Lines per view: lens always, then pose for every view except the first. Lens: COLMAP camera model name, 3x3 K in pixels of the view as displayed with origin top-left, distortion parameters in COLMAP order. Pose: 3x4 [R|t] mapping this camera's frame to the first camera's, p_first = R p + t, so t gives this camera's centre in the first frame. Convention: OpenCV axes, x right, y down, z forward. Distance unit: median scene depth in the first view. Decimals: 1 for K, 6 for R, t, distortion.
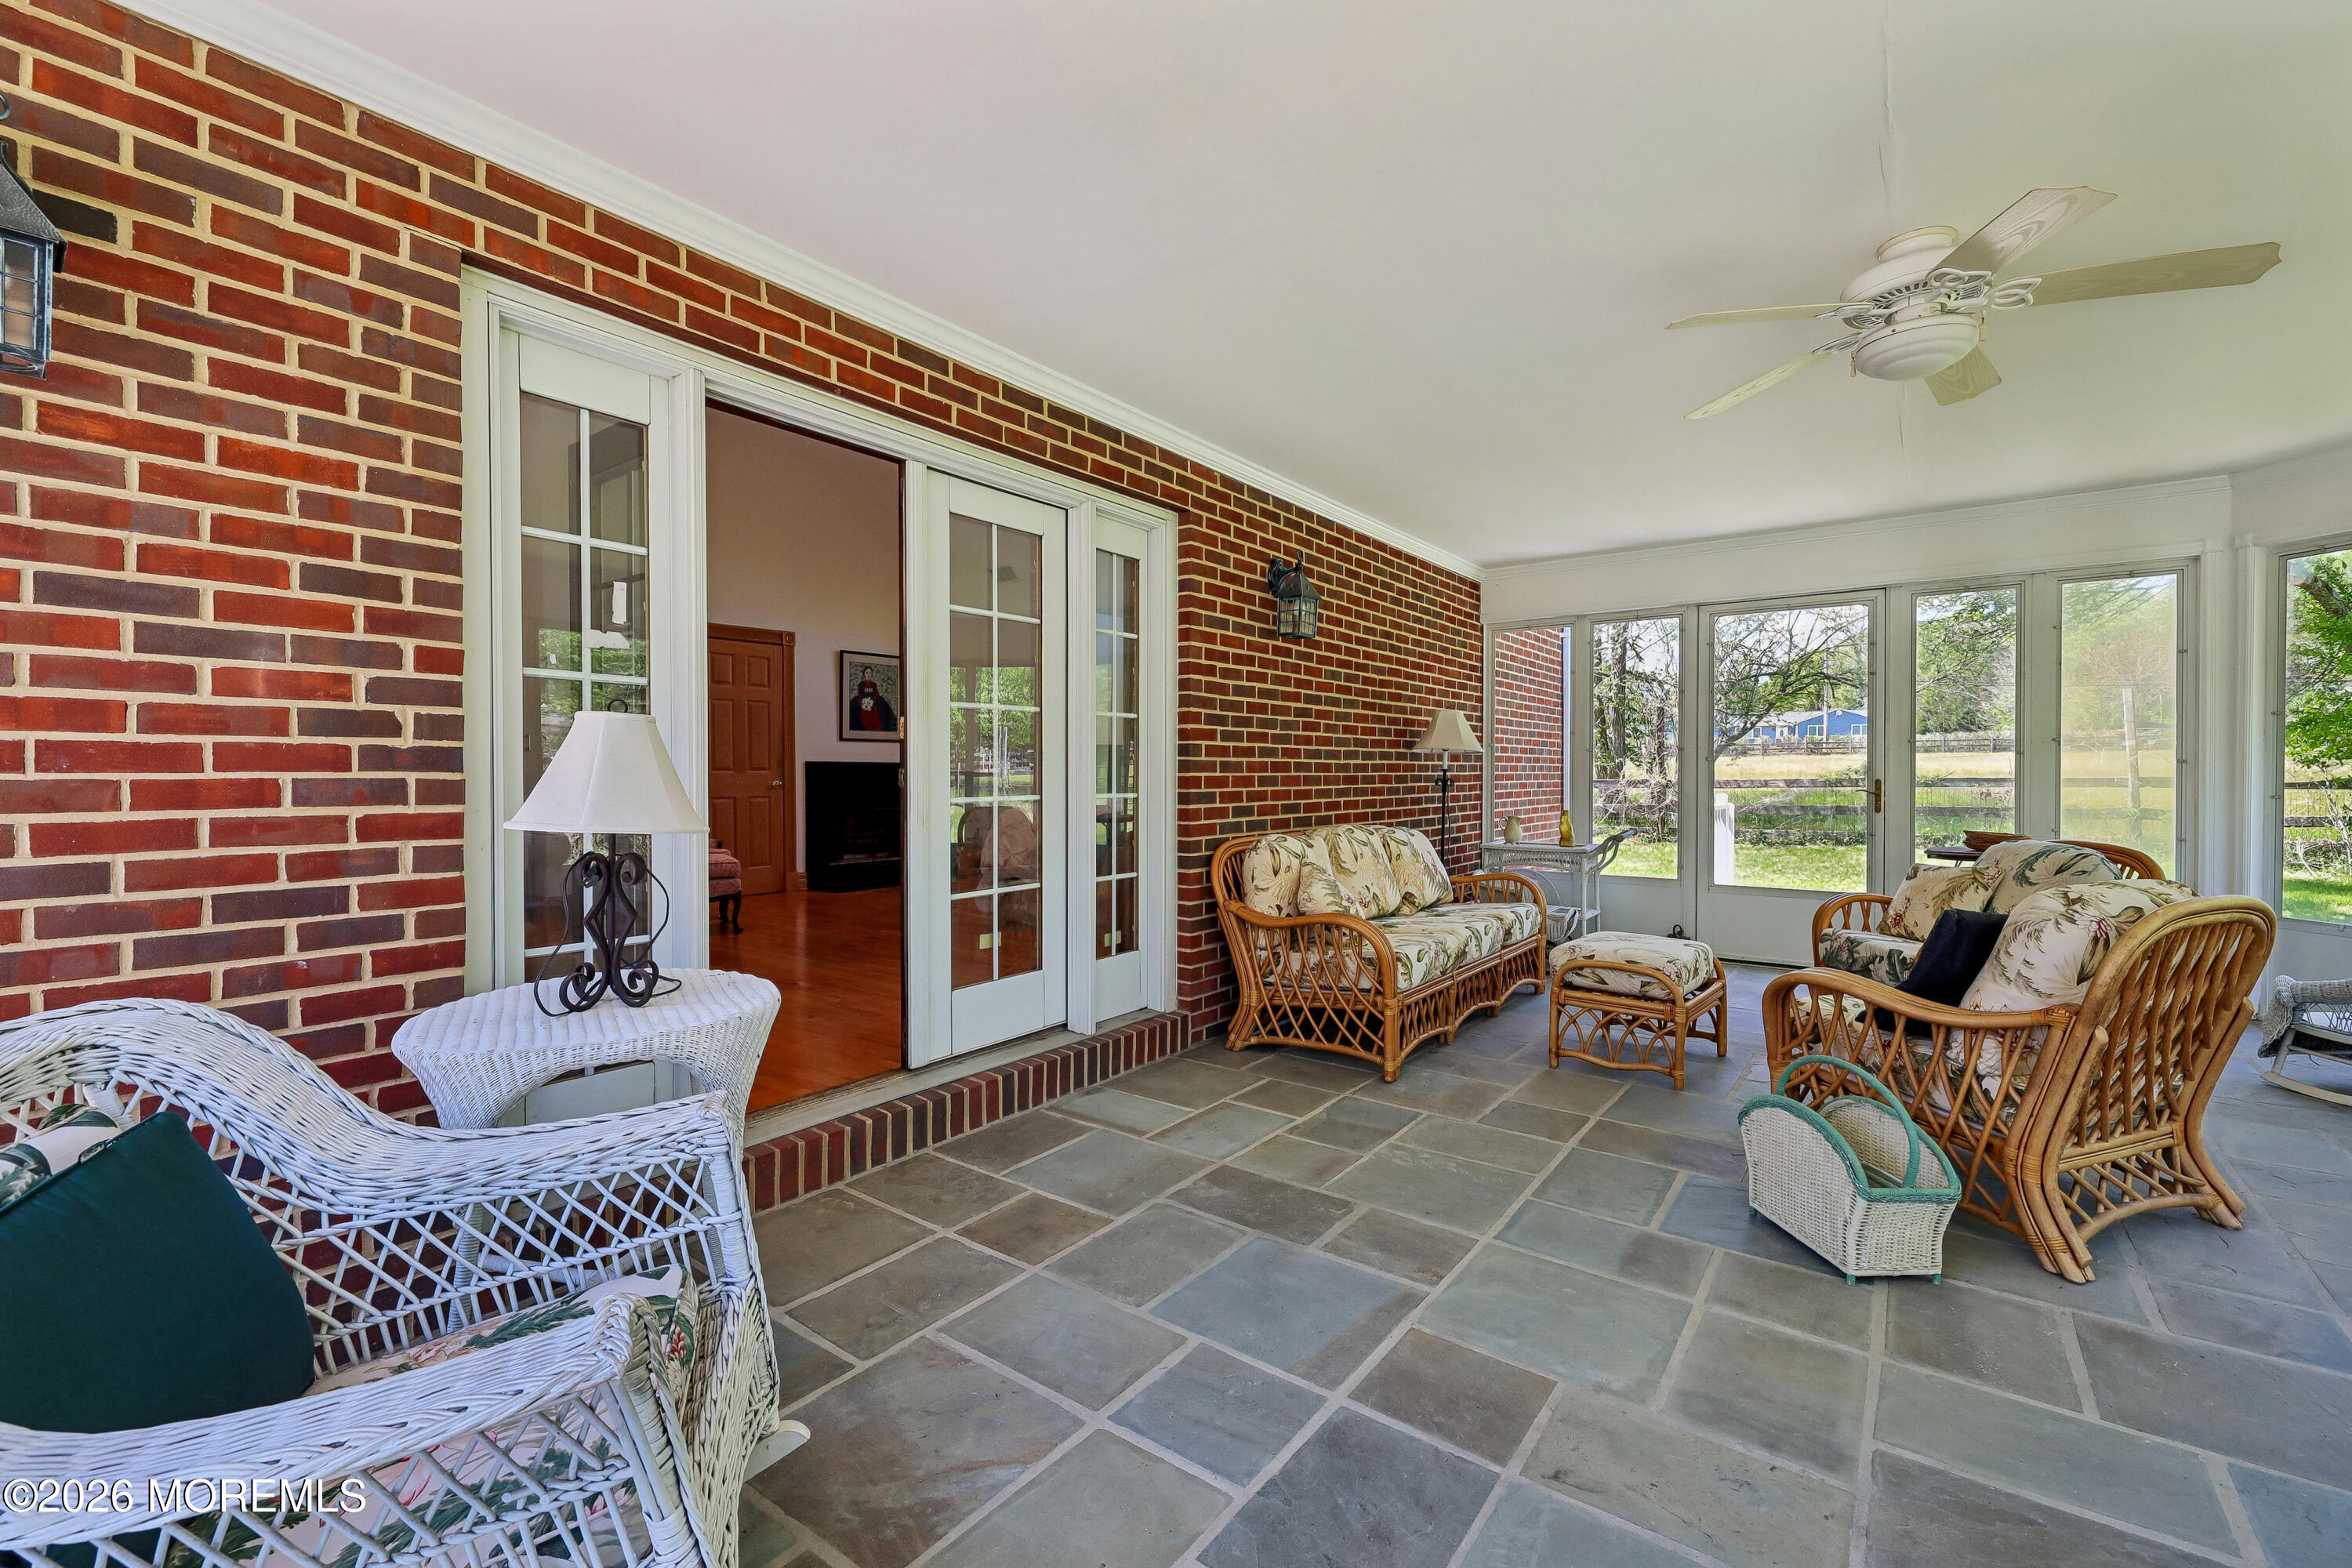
lens RADIAL K [[989.1, 0, 1183.0], [0, 989.1, 780.6], [0, 0, 1]] dist [0.007900, -0.000576]
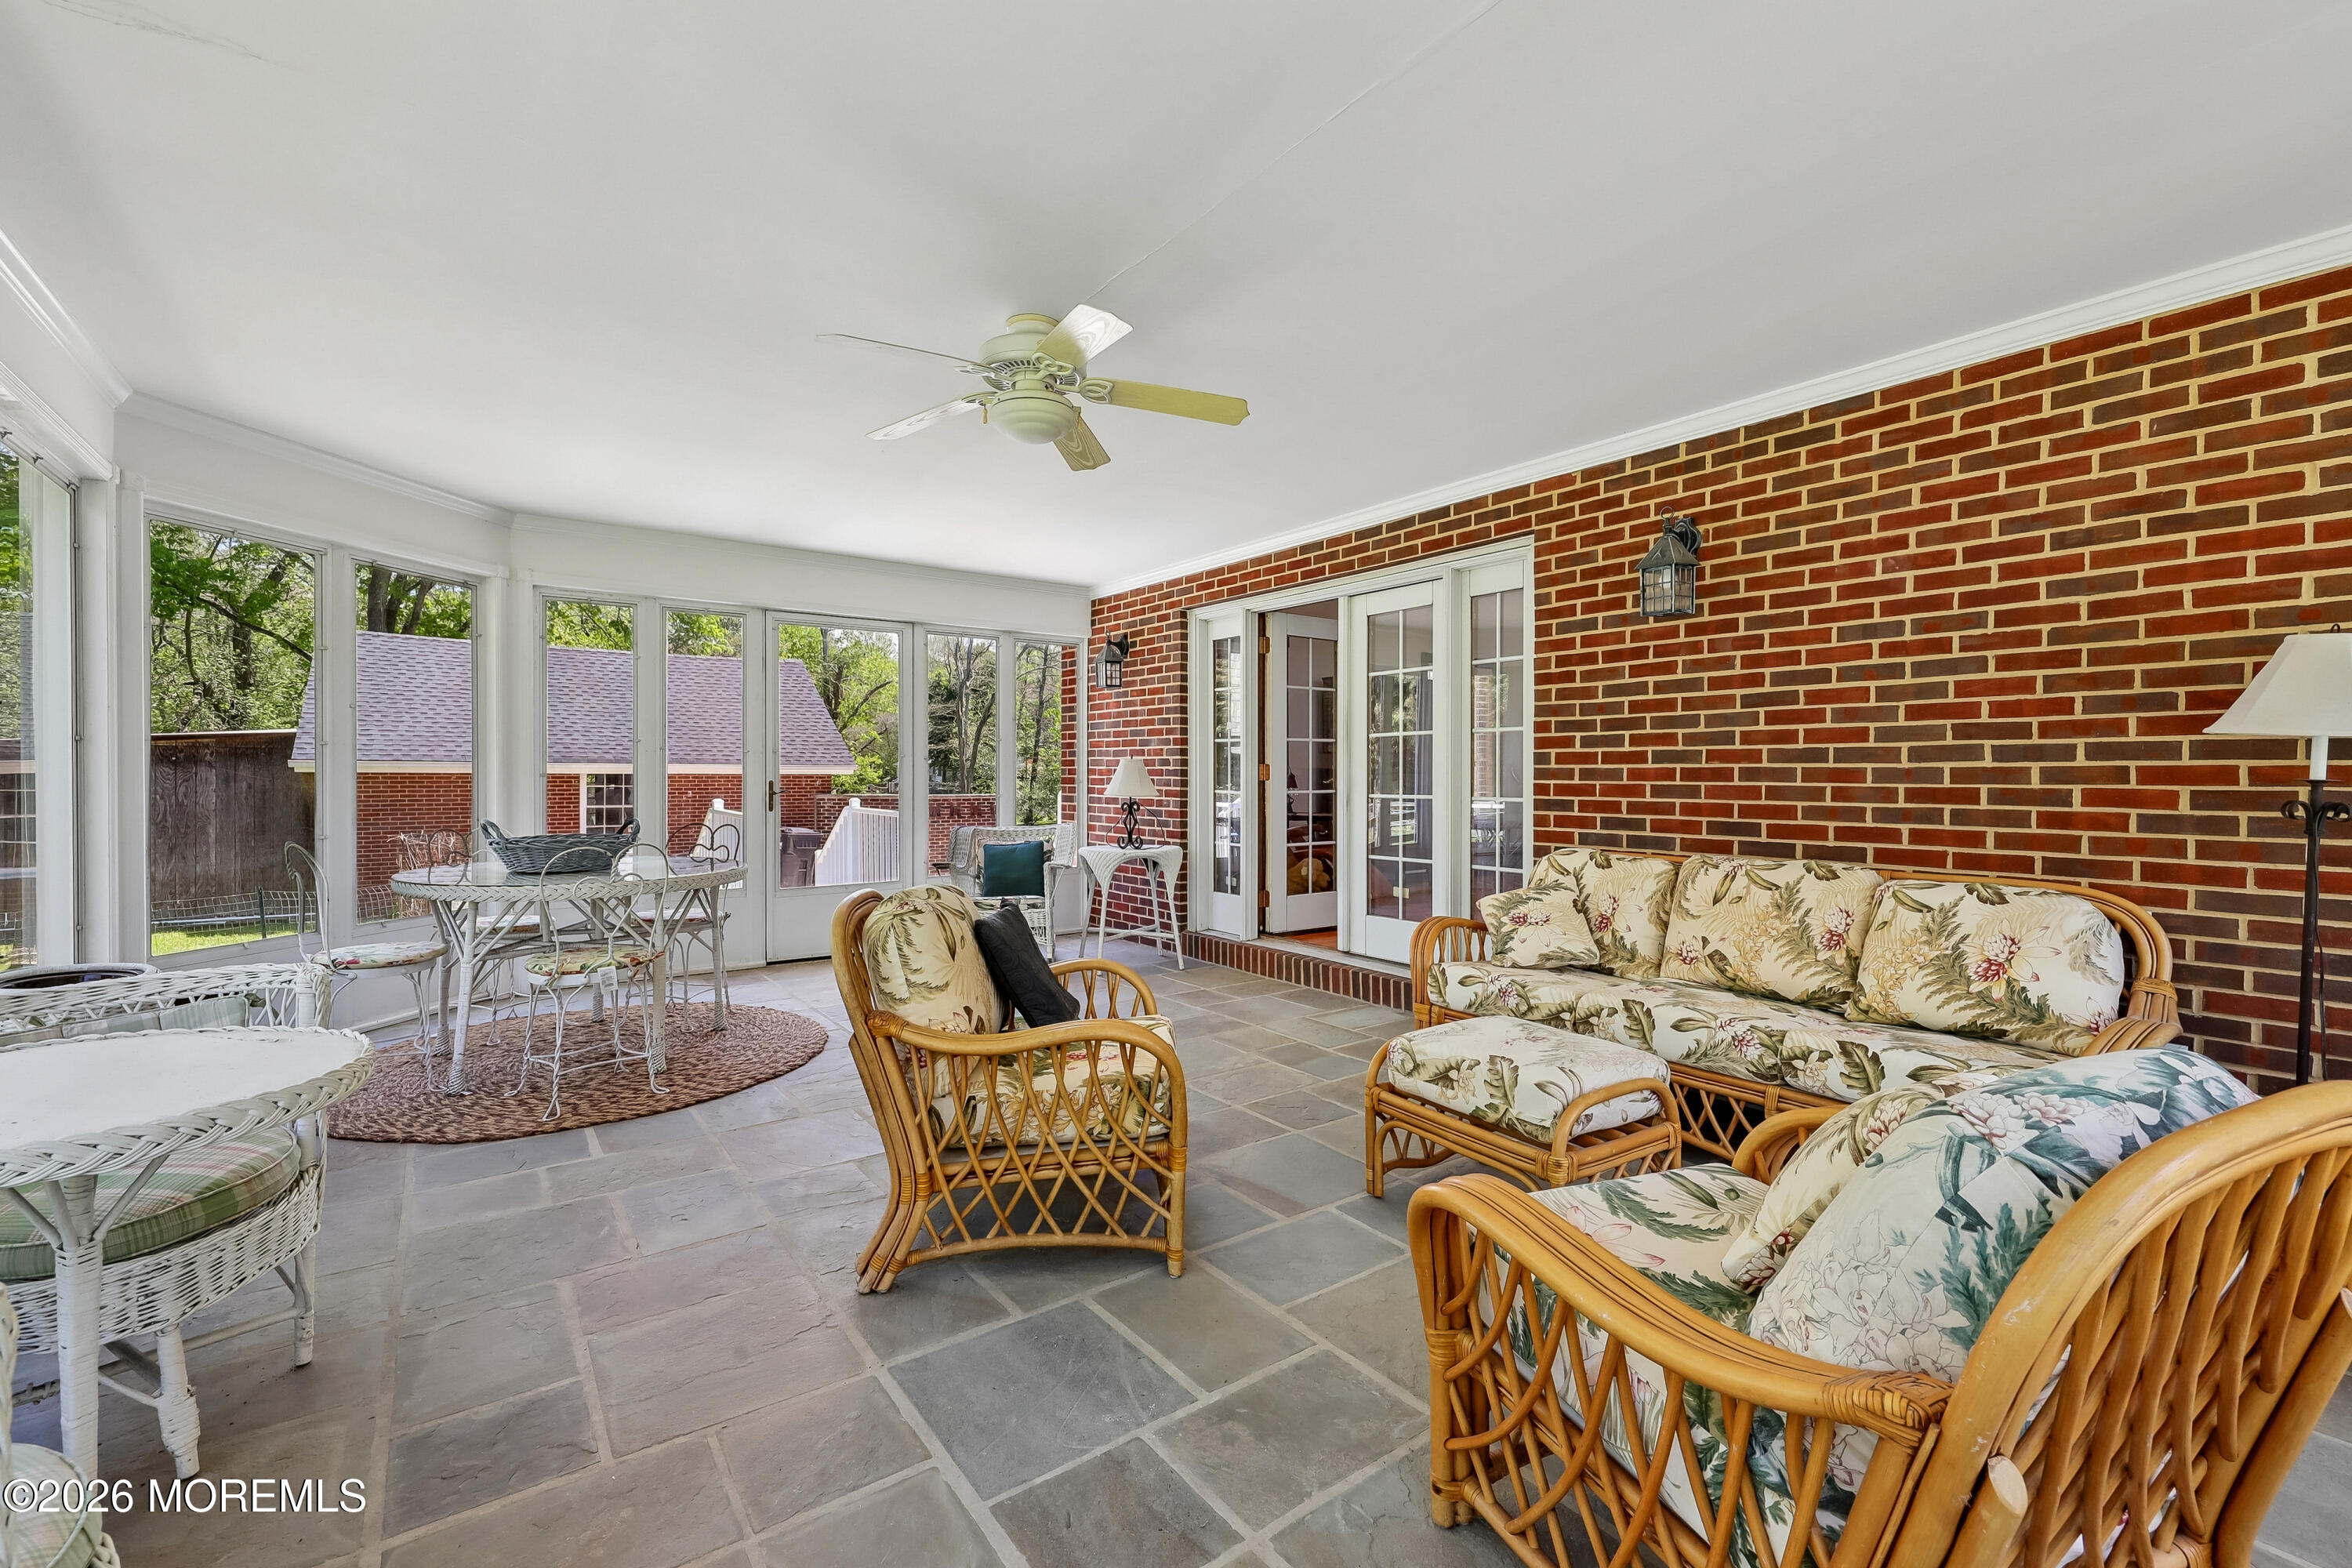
lens RADIAL K [[989.1, 0, 1179.4], [0, 989.1, 782.2], [0, 0, 1]] dist [0.007900, -0.000576]
pose [[-0.288828, 0.003584, -0.957374, 1.448723], [-0.017329, 0.999810, 0.008970, -0.010755], [0.957224, 0.019181, -0.288710, 1.223814]]
